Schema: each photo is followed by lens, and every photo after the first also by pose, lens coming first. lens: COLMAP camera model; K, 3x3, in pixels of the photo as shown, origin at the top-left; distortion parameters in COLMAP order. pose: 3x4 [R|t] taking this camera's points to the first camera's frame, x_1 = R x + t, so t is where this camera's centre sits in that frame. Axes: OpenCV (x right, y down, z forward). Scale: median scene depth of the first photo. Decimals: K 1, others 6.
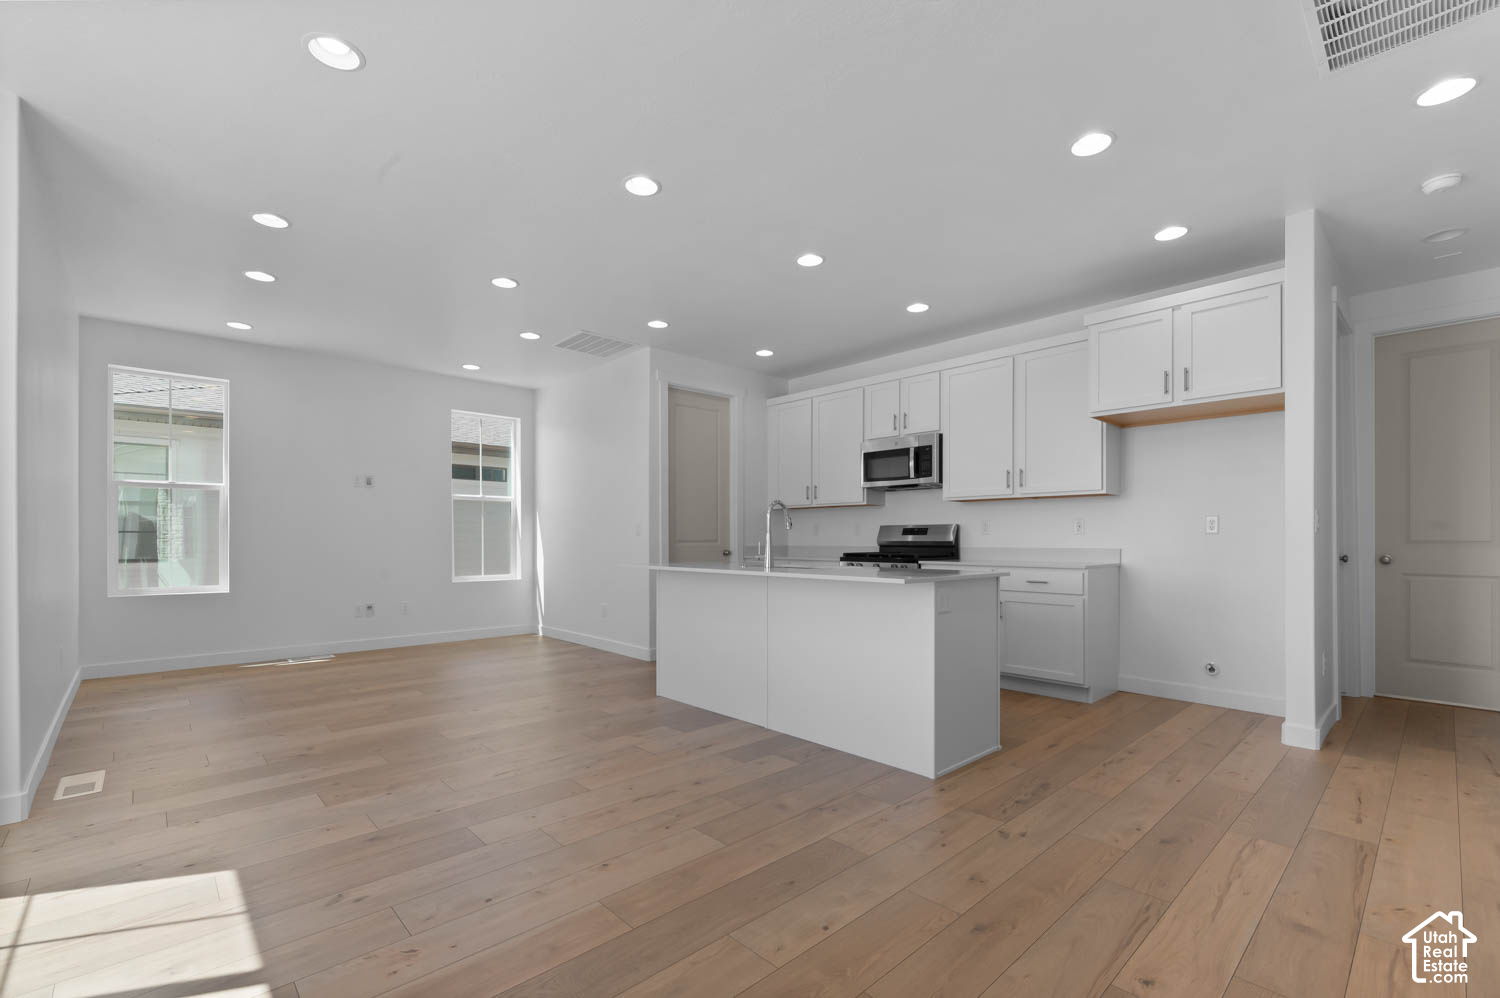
lens RADIAL K [[652.8, 0, 754.6], [0, 652.8, 536.3], [0, 0, 1]] dist [0.005252, -0.000344]
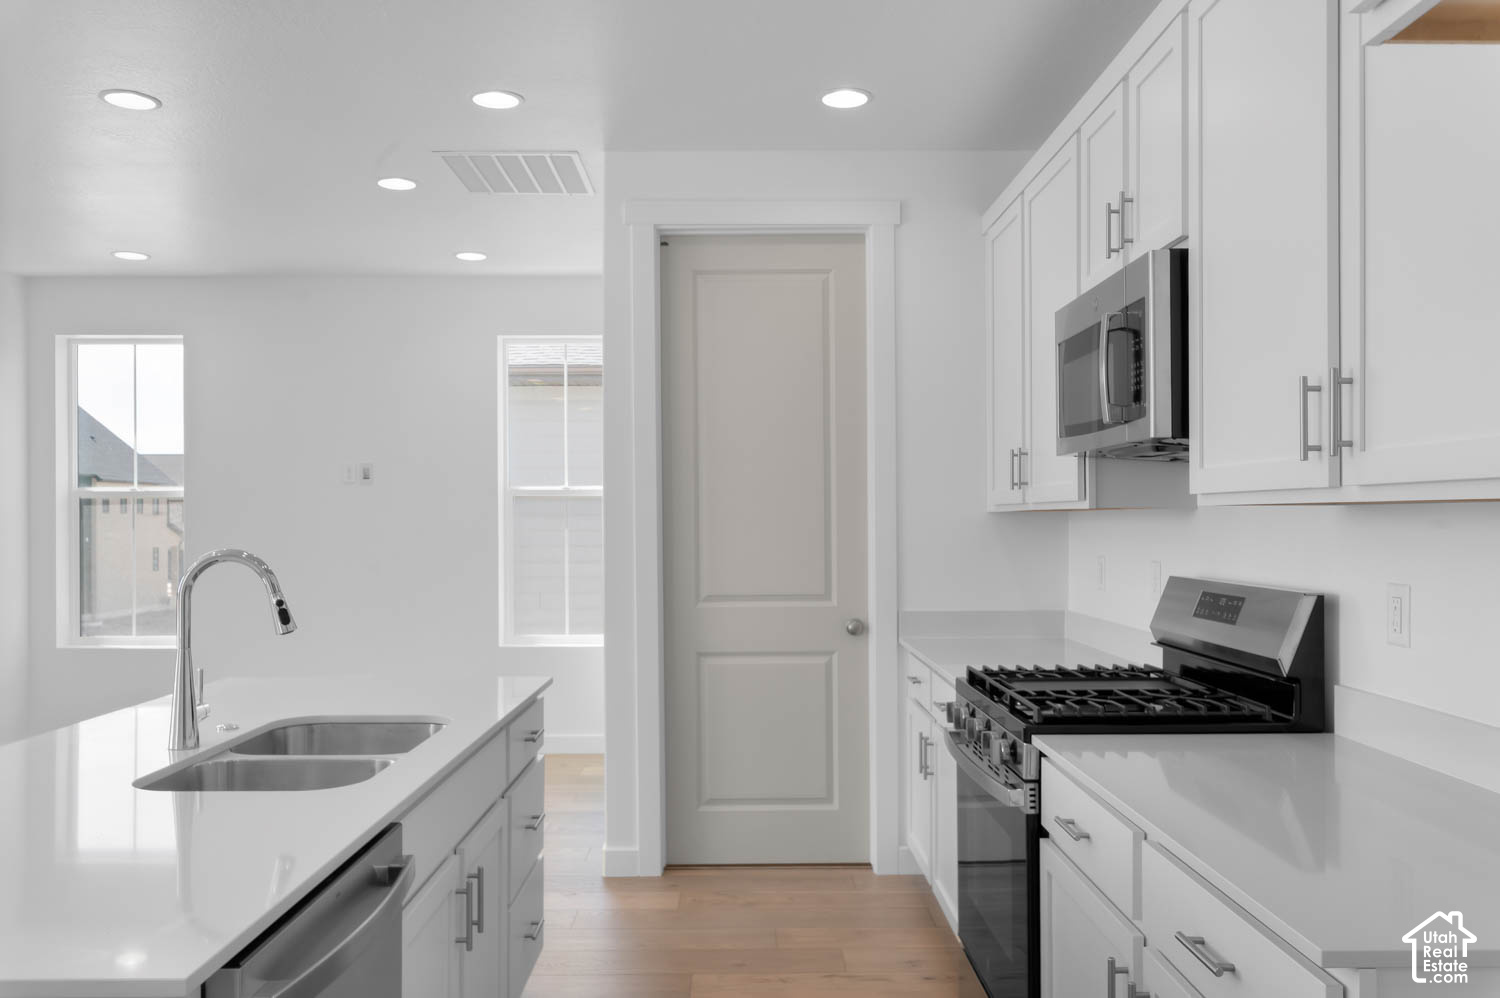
lens RADIAL K [[1136.9, 0, 755.4], [0, 1136.9, 503.7], [0, 0, 1]] dist [0.010159, 0.007660]
pose [[0.731140, -0.010815, -0.682142, 0.503471], [0.002399, 0.999909, -0.013282, -0.053112], [0.682223, 0.008075, 0.731099, 0.604435]]
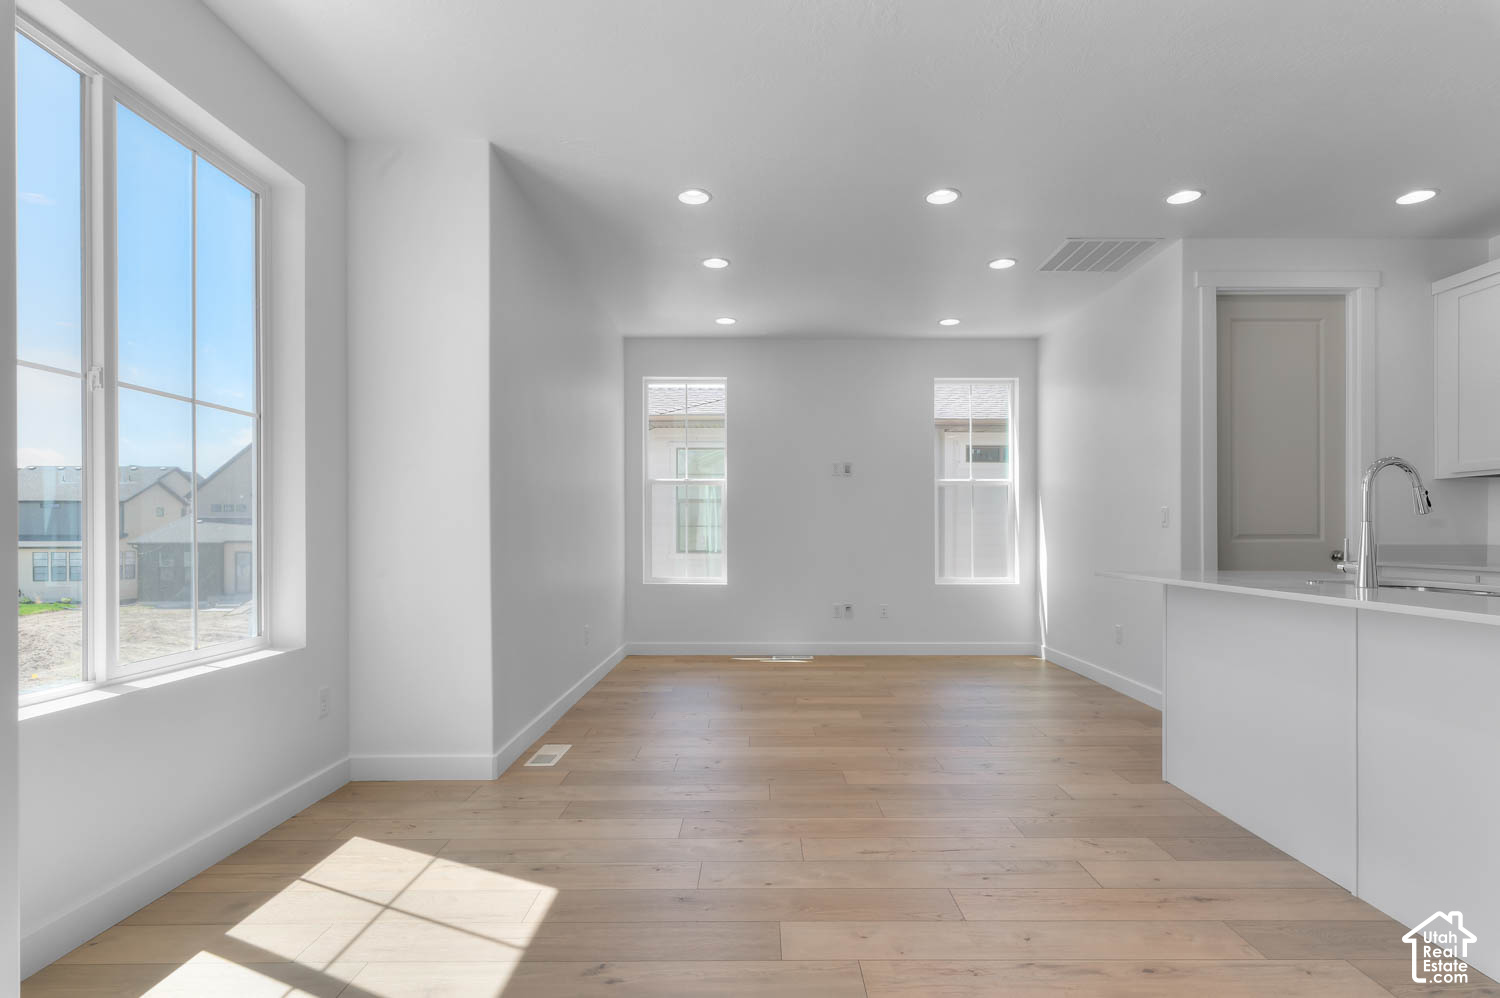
lens RADIAL K [[773.4, 0, 763.2], [0, 773.4, 532.1], [0, 0, 1]] dist [0.004122, -0.000199]
pose [[0.733522, -0.000354, -0.679665, 0.068842], [0.002043, 0.999996, 0.001684, 0.001600], [0.679662, -0.002624, 0.733520, 0.169714]]
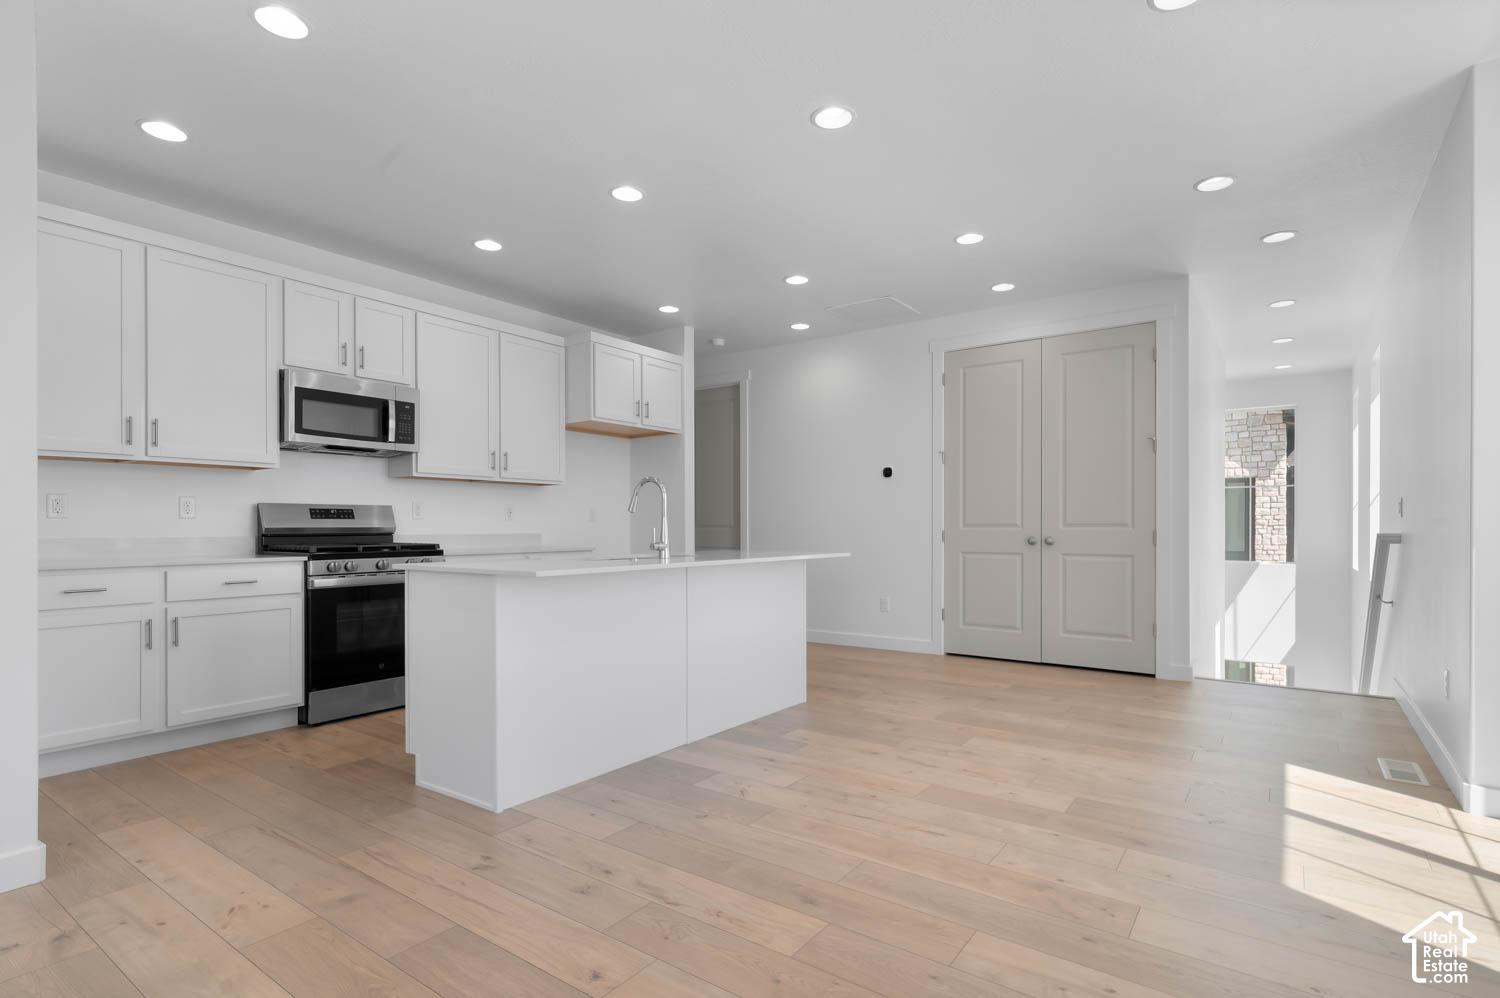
lens RADIAL K [[733.6, 0, 757.6], [0, 733.6, 525.6], [0, 0, 1]] dist [0.009521, 0.000377]
pose [[-0.185835, -0.001785, 0.982579, -0.711714], [-0.003010, 0.999995, 0.001247, 0.002991], [-0.982576, -0.002726, -0.185839, 0.815938]]
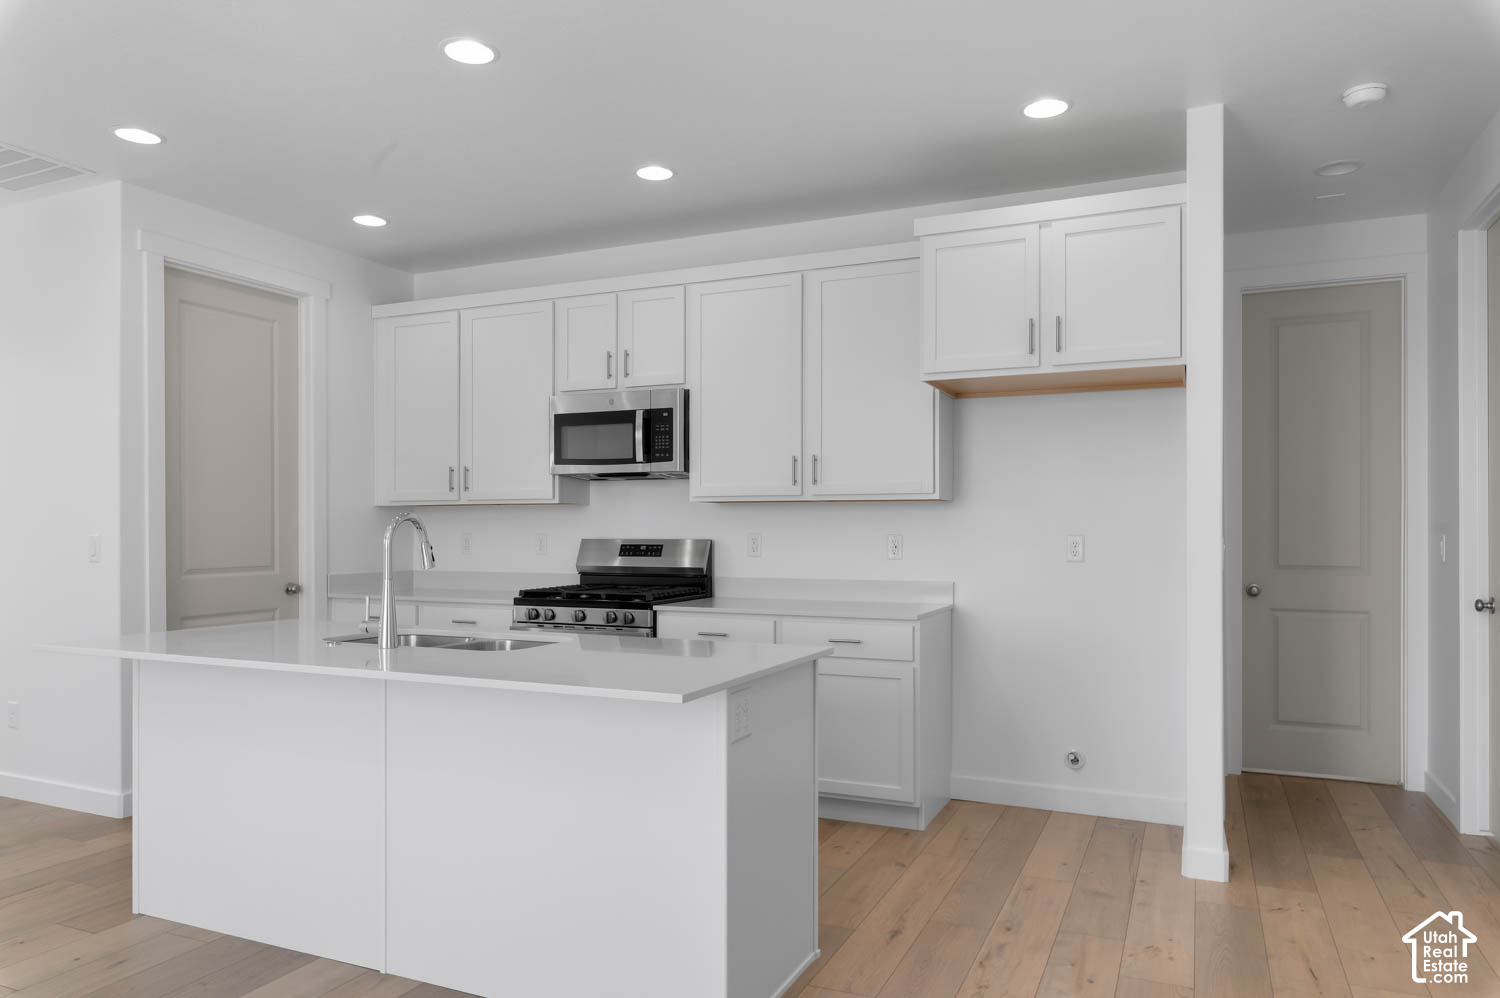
lens RADIAL K [[999.2, 0, 746.2], [0, 999.2, 528.9], [0, 0, 1]] dist [0.007131, -0.002351]
pose [[0.926360, -0.000968, 0.376638, -0.010039], [-0.000761, 0.999990, 0.004440, -0.036336], [-0.376639, -0.004399, 0.926350, 0.140500]]
